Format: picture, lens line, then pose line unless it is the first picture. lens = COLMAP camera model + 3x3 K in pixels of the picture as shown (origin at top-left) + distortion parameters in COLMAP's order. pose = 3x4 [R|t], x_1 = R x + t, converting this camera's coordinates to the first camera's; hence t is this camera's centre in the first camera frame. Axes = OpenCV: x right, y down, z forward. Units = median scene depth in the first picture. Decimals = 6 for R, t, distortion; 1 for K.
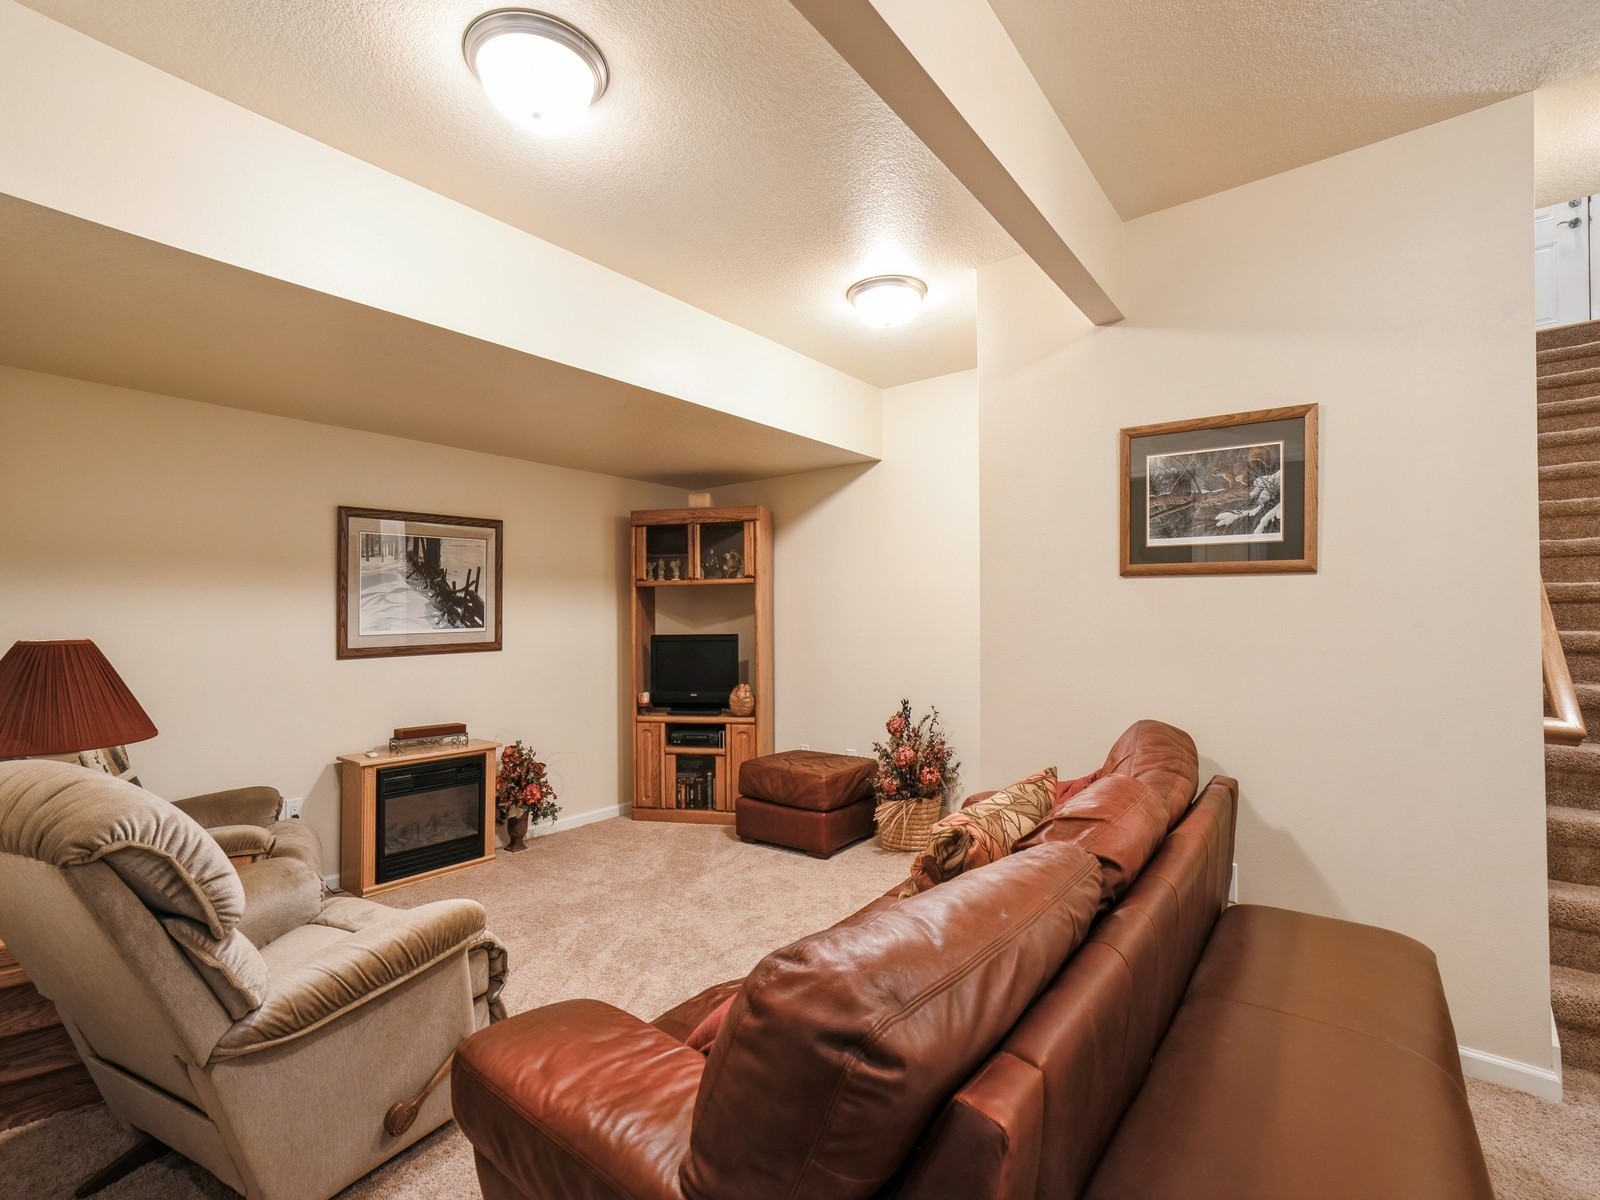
lens RADIAL K [[741.9, 0, 799.1], [0, 741.9, 612.4], [0, 0, 1]] dist [-0.031749, 0.011538]
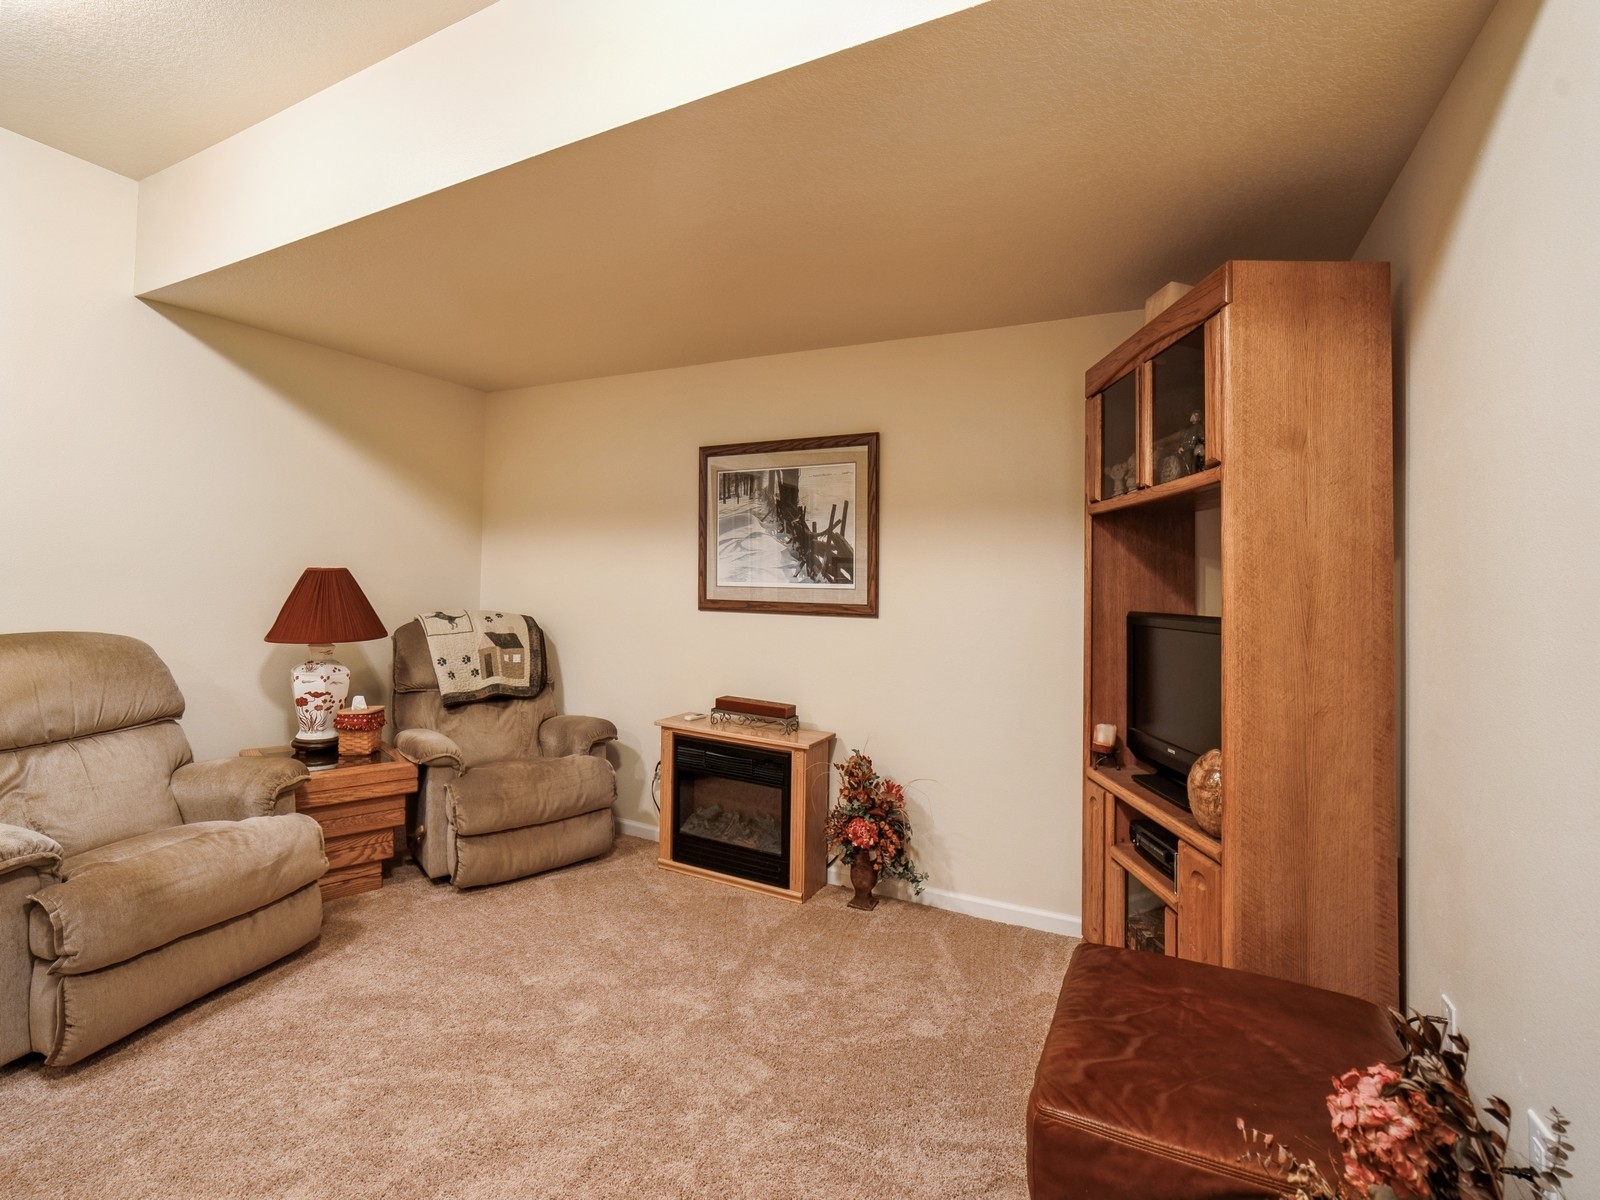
lens RADIAL K [[741.9, 0, 806.5], [0, 741.9, 591.8], [0, 0, 1]] dist [-0.031749, 0.011538]
pose [[0.206699, 0.018986, -0.978220, 0.289374], [-0.031937, 0.999410, 0.012649, 0.021210], [0.977883, 0.028627, 0.207183, 0.832409]]
